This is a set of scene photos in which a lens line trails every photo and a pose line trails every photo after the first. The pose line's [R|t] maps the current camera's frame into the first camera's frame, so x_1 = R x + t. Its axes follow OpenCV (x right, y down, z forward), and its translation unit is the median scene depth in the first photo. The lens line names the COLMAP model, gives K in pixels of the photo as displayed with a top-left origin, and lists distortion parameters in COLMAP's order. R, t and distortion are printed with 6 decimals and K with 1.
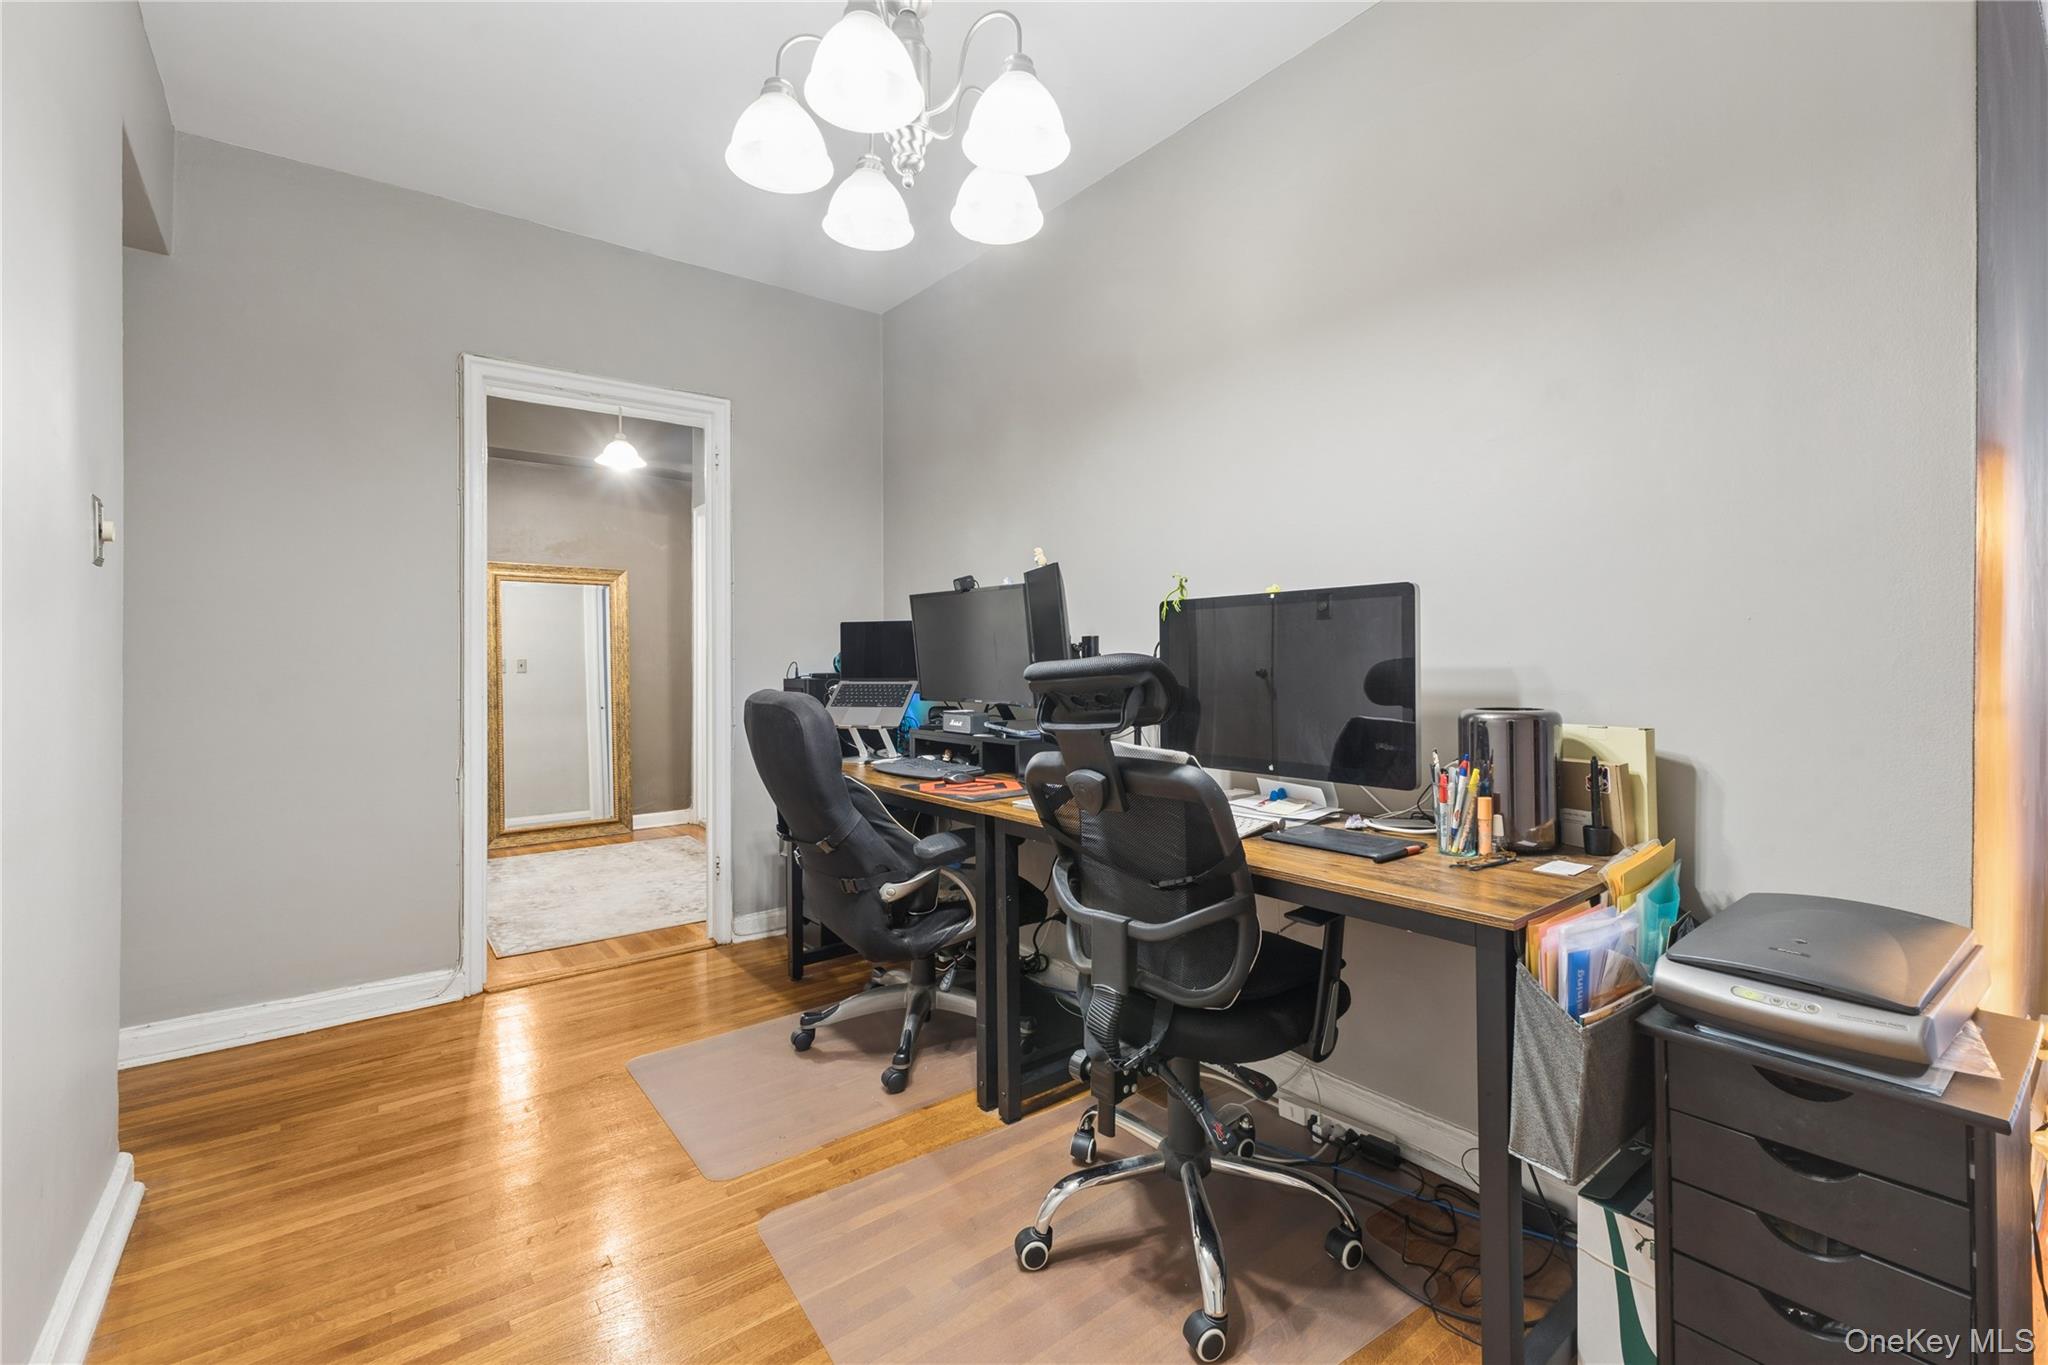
lens RADIAL K [[892.2, 0, 1025.5], [0, 892.2, 675.5], [0, 0, 1]] dist [-0.006149, -0.001267]
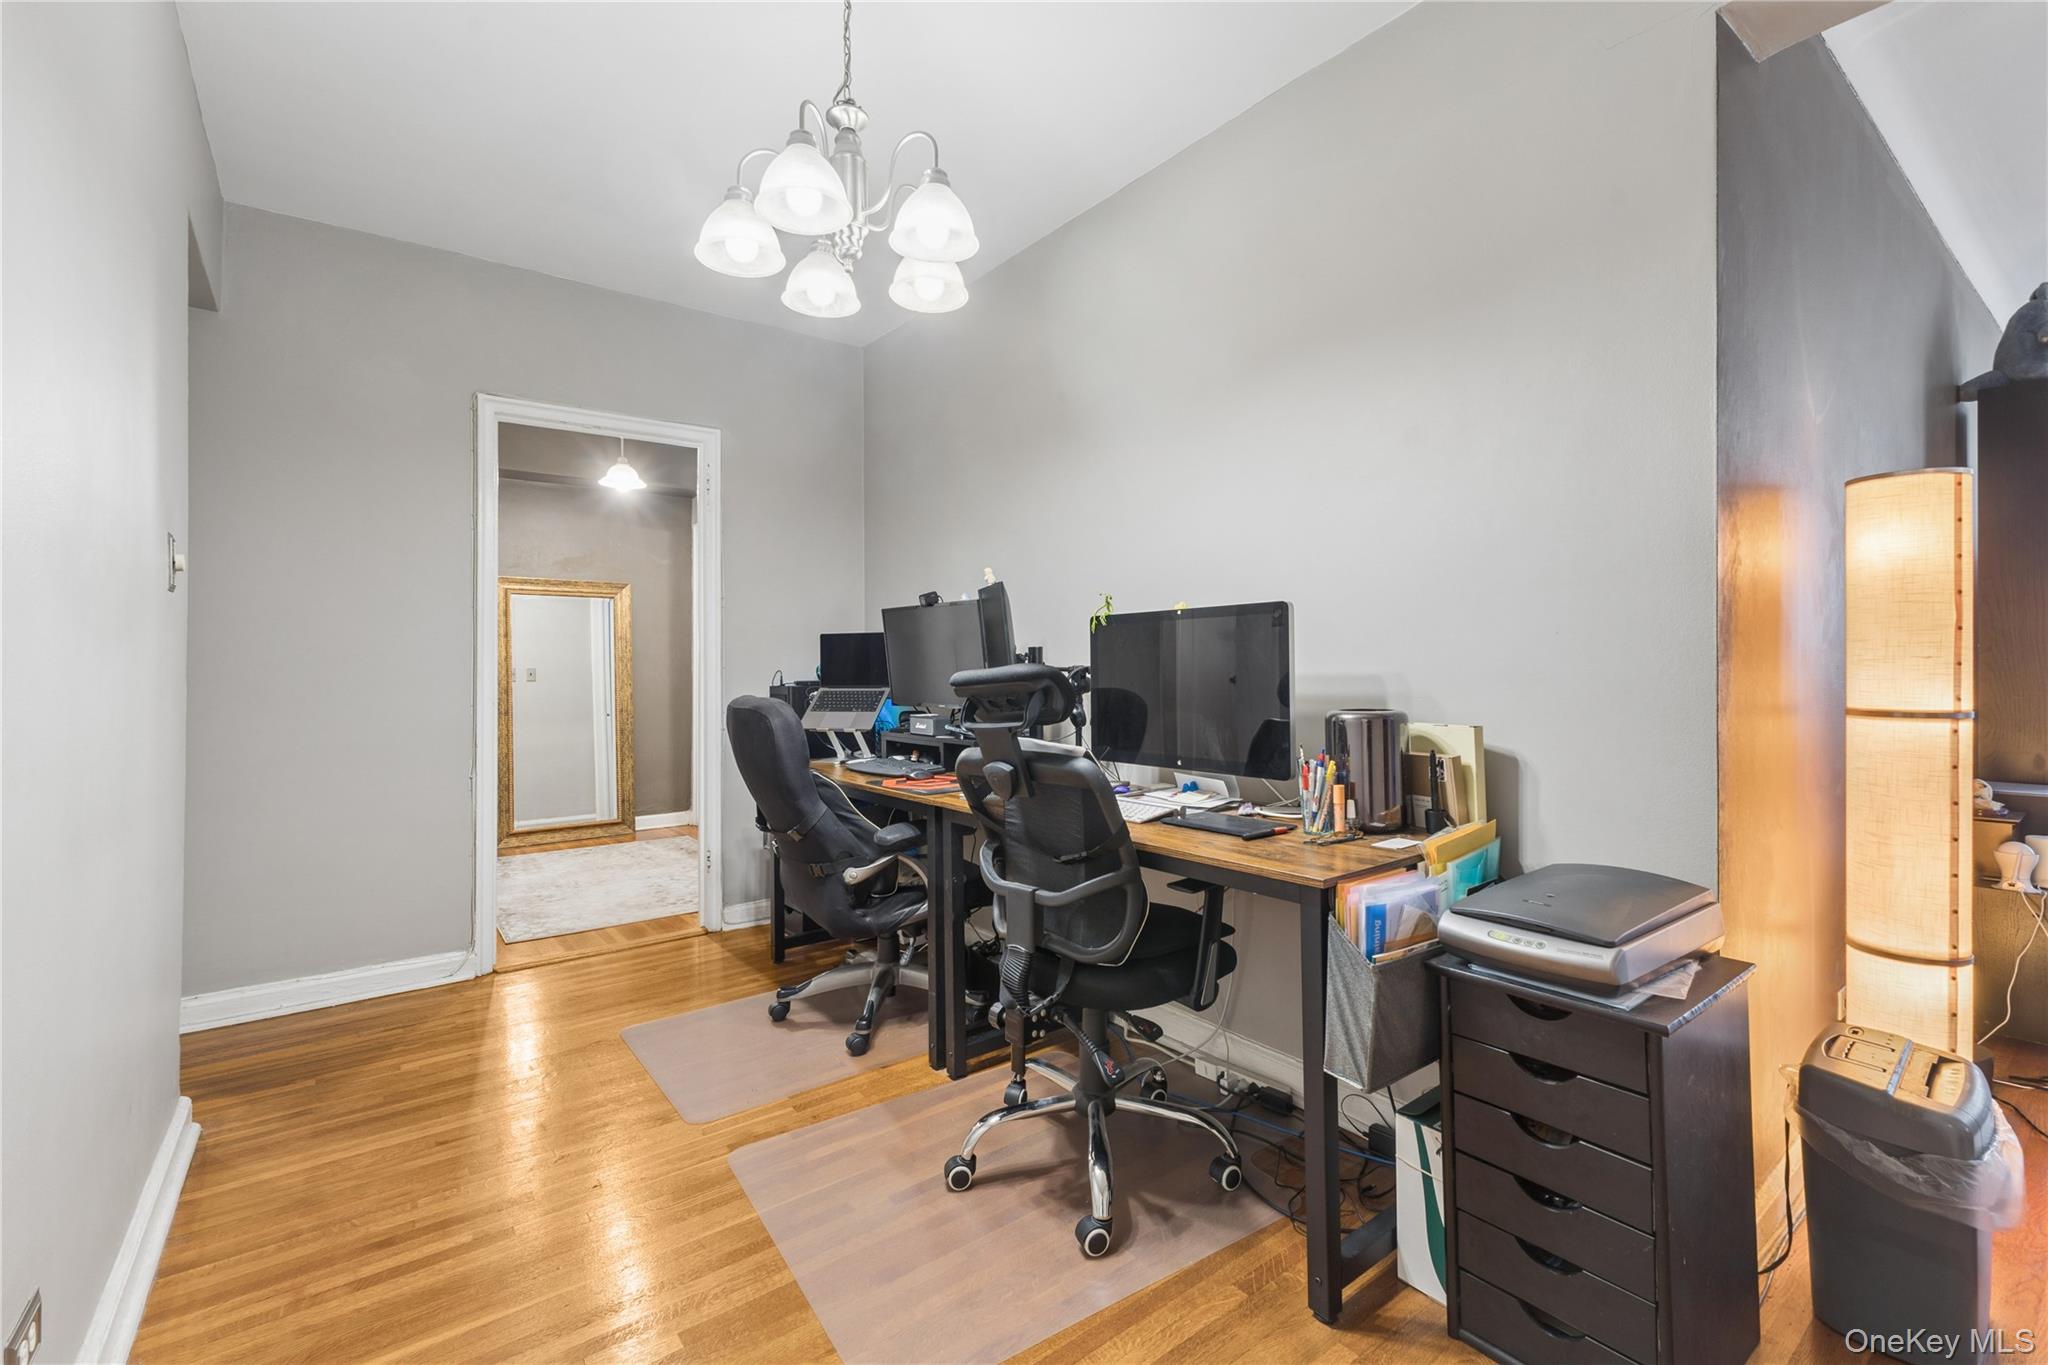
lens RADIAL K [[892.2, 0, 1022.6], [0, 892.2, 673.7], [0, 0, 1]] dist [-0.006149, -0.001267]
pose [[0.999930, -0.002979, -0.011410, 0.096753], [0.002861, 0.999942, -0.010343, 0.000903], [0.011440, 0.010310, 0.999881, -0.158580]]
